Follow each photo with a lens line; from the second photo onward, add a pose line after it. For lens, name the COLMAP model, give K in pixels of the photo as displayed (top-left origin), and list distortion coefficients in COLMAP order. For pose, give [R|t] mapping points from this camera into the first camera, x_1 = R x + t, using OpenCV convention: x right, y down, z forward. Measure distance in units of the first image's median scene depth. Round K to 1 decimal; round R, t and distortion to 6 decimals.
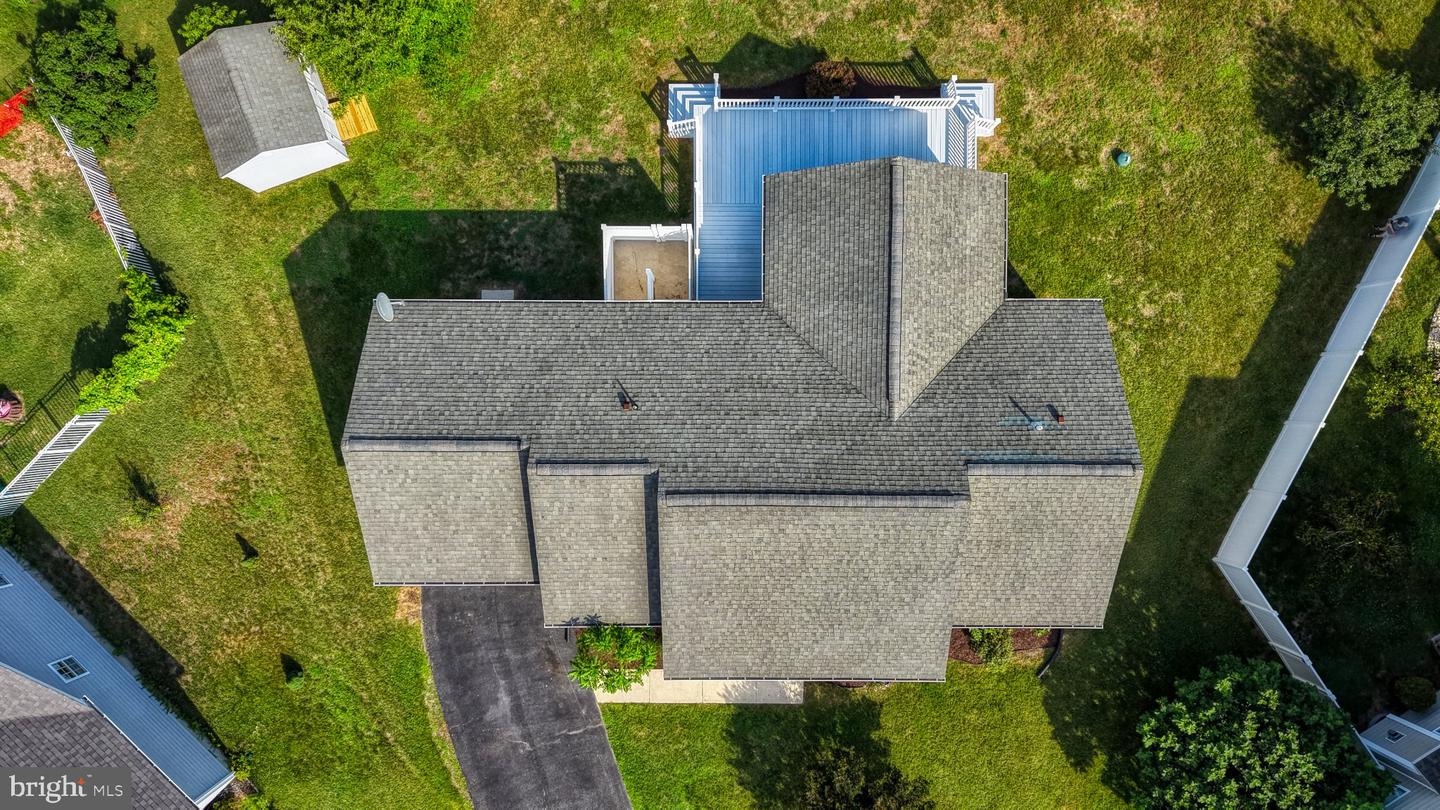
lens RADIAL K [[963.6, 0, 720.8], [0, 963.6, 405.8], [0, 0, 1]] dist [0.026121, -0.034027]
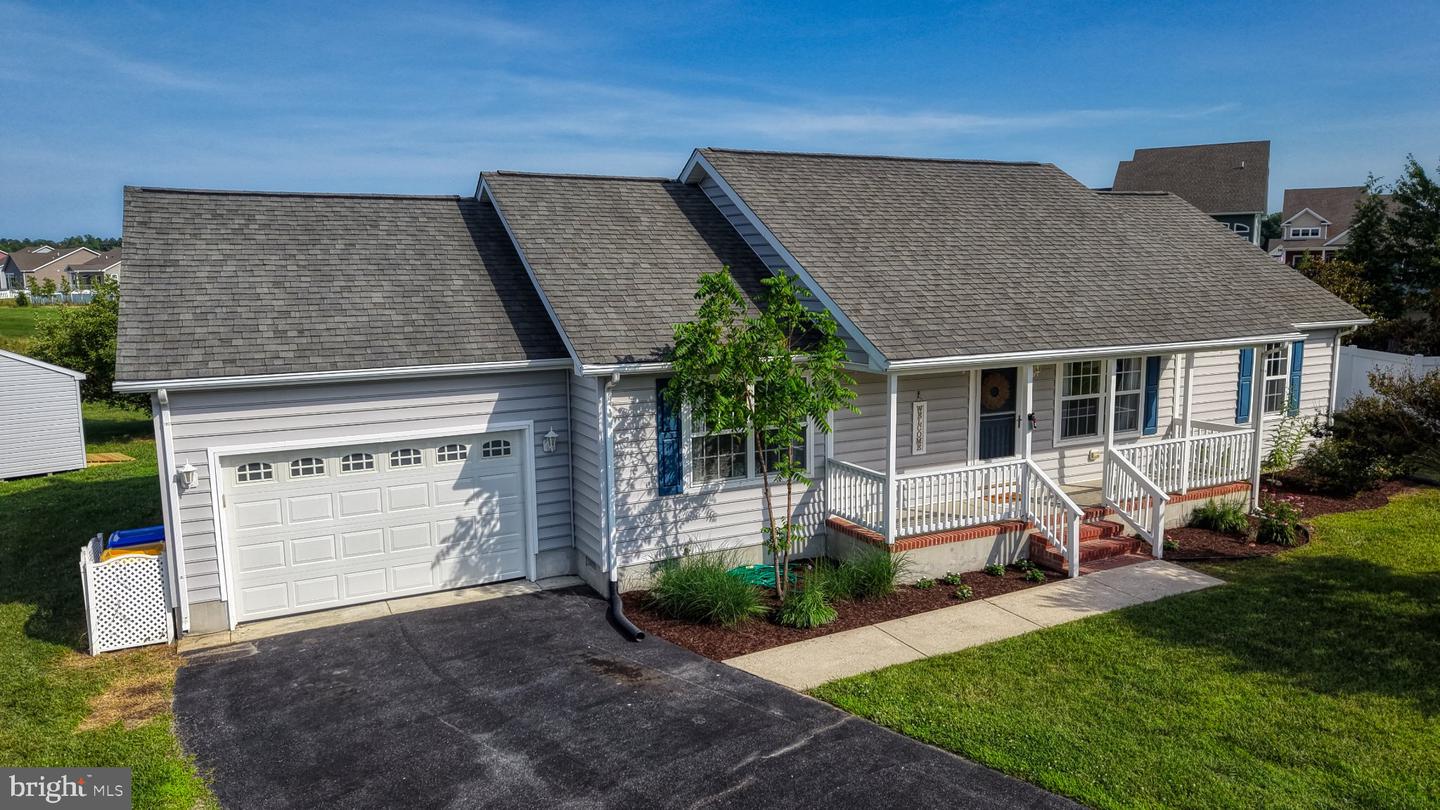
lens RADIAL K [[963.6, 0, 716.1], [0, 963.6, 408.6], [0, 0, 1]] dist [0.026121, -0.034027]
pose [[0.891534, -0.073004, 0.447031, -0.286731], [0.452862, 0.123873, -0.882933, 0.563063], [0.009083, 0.989609, 0.143498, 0.861580]]
